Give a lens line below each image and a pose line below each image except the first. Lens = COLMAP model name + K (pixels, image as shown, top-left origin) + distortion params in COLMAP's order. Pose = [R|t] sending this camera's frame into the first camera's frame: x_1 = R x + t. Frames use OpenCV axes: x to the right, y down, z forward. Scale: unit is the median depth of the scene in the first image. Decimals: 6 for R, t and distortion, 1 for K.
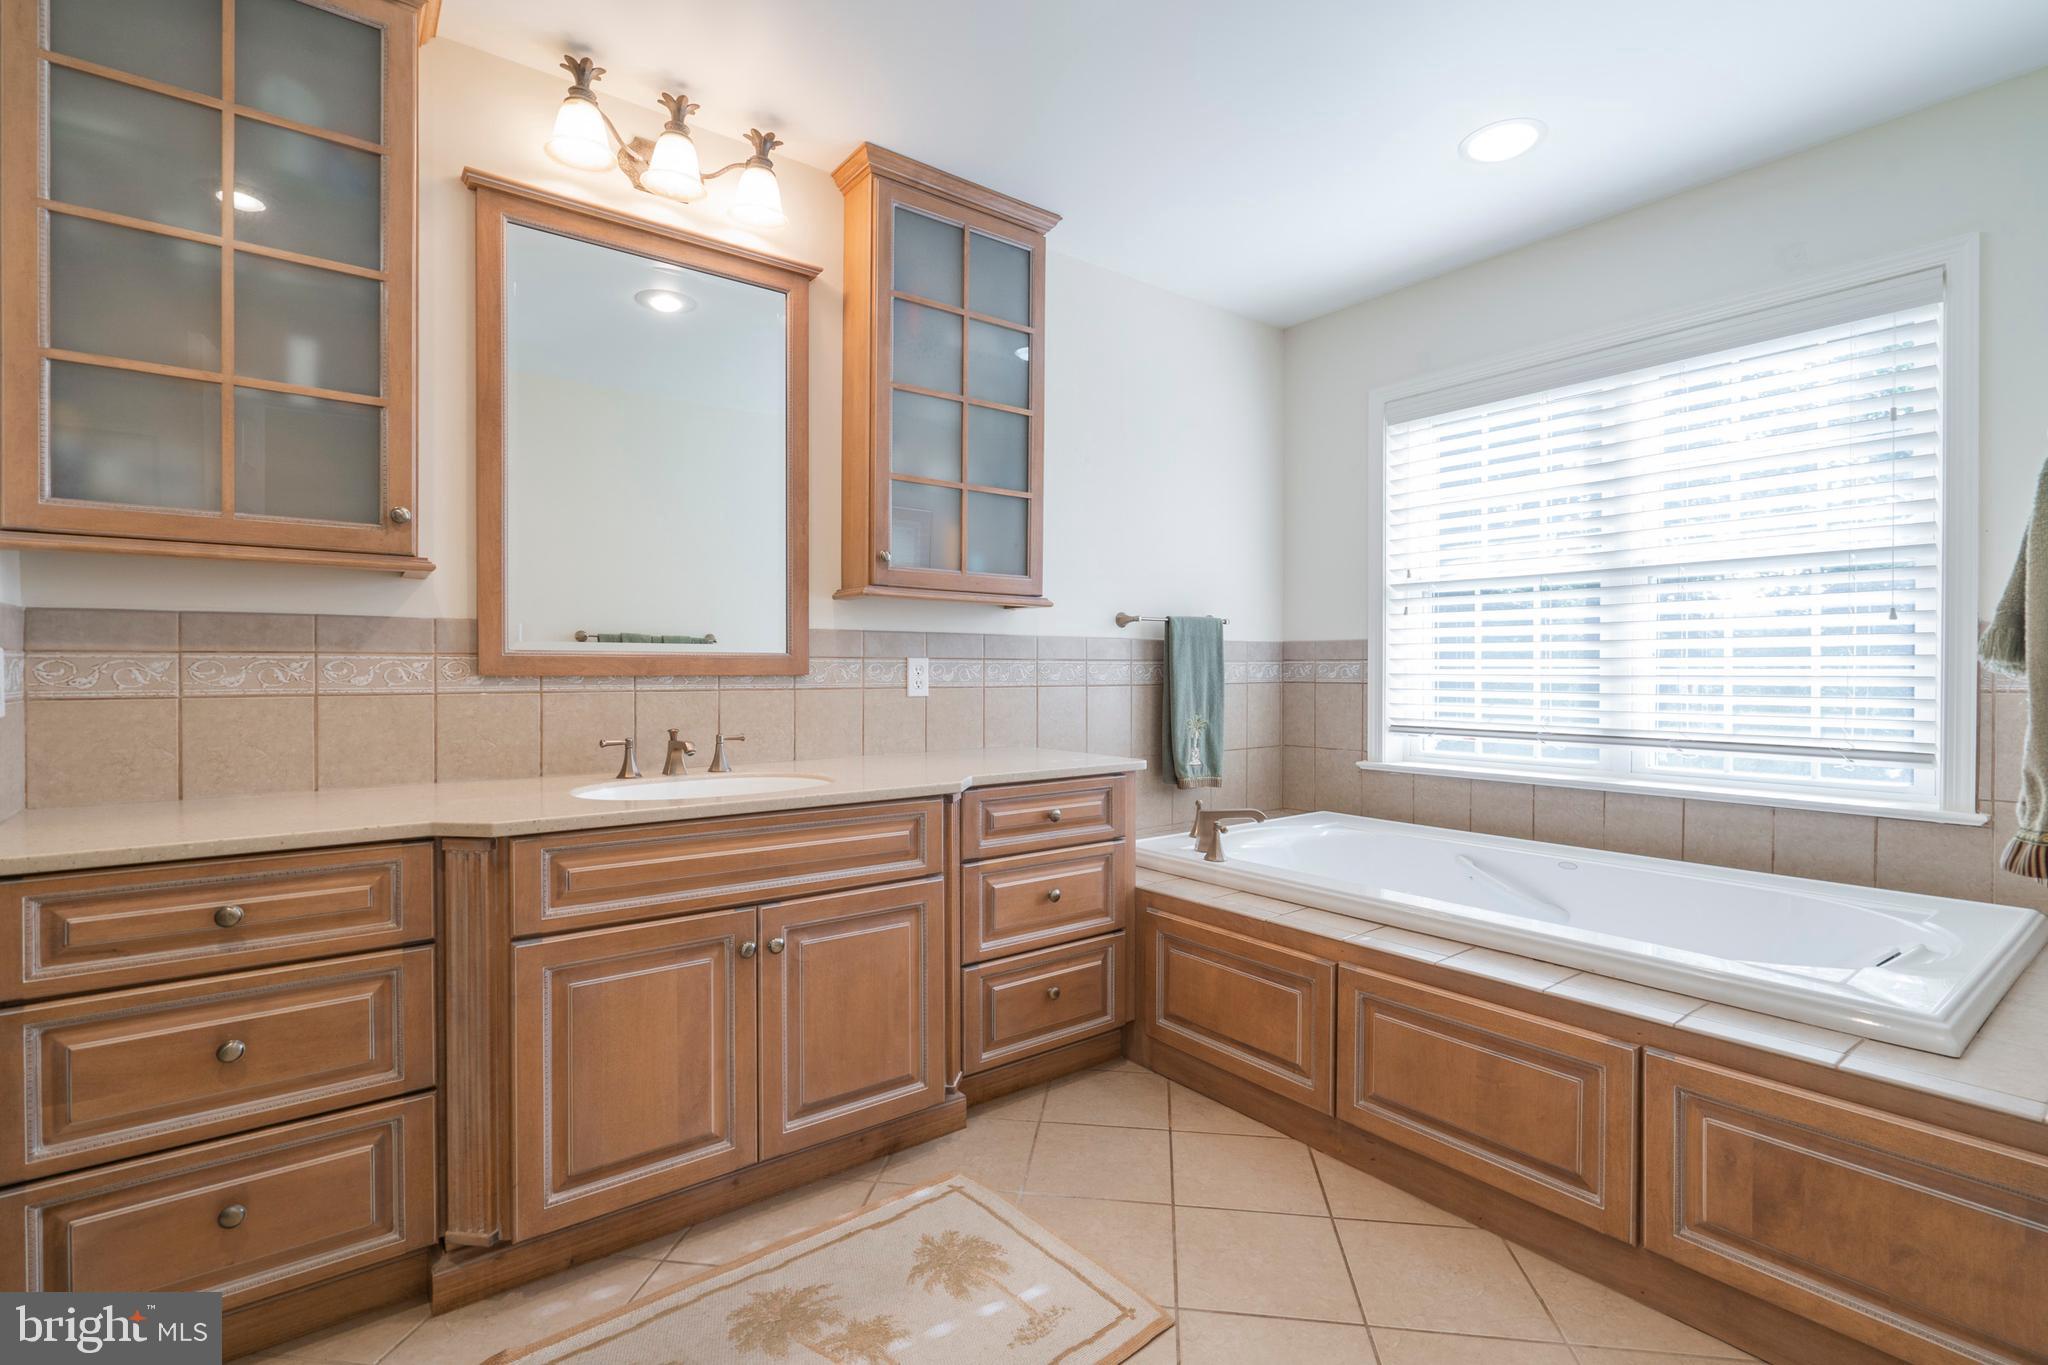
lens RADIAL K [[945.4, 0, 1010.9], [0, 945.4, 685.0], [0, 0, 1]] dist [-0.007015, 0.000514]
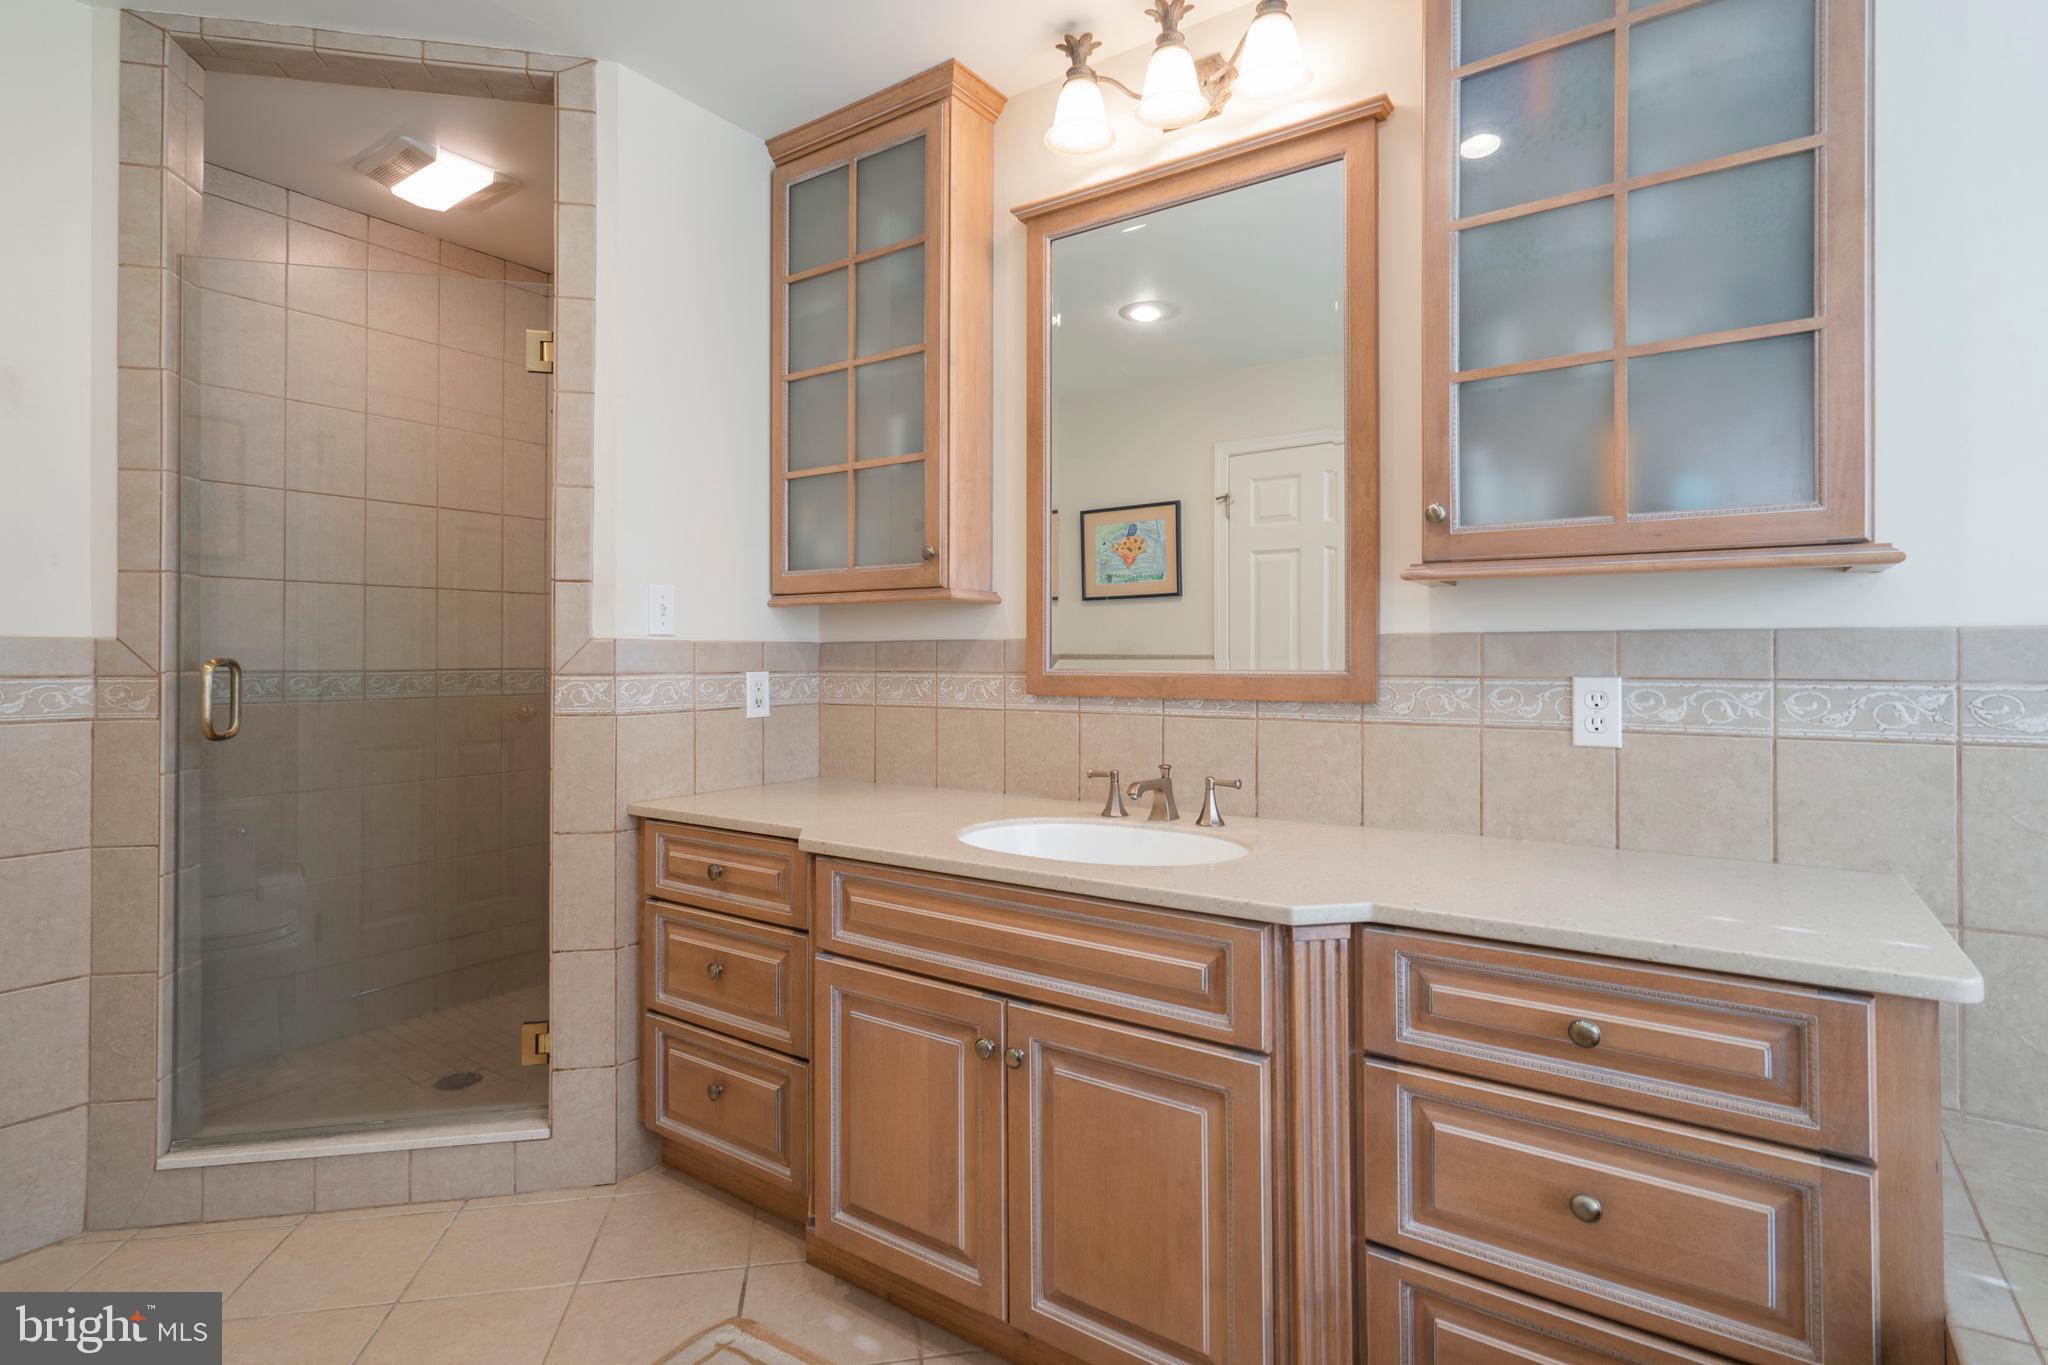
lens RADIAL K [[997.0, 0, 1023.0], [0, 997.0, 663.1], [0, 0, 1]] dist [-0.001638, 0.002937]
pose [[0.319264, 0.003074, -0.947661, 0.459650], [-0.013042, 0.999914, -0.001151, -0.042032], [0.947576, 0.012727, 0.319277, 0.641095]]
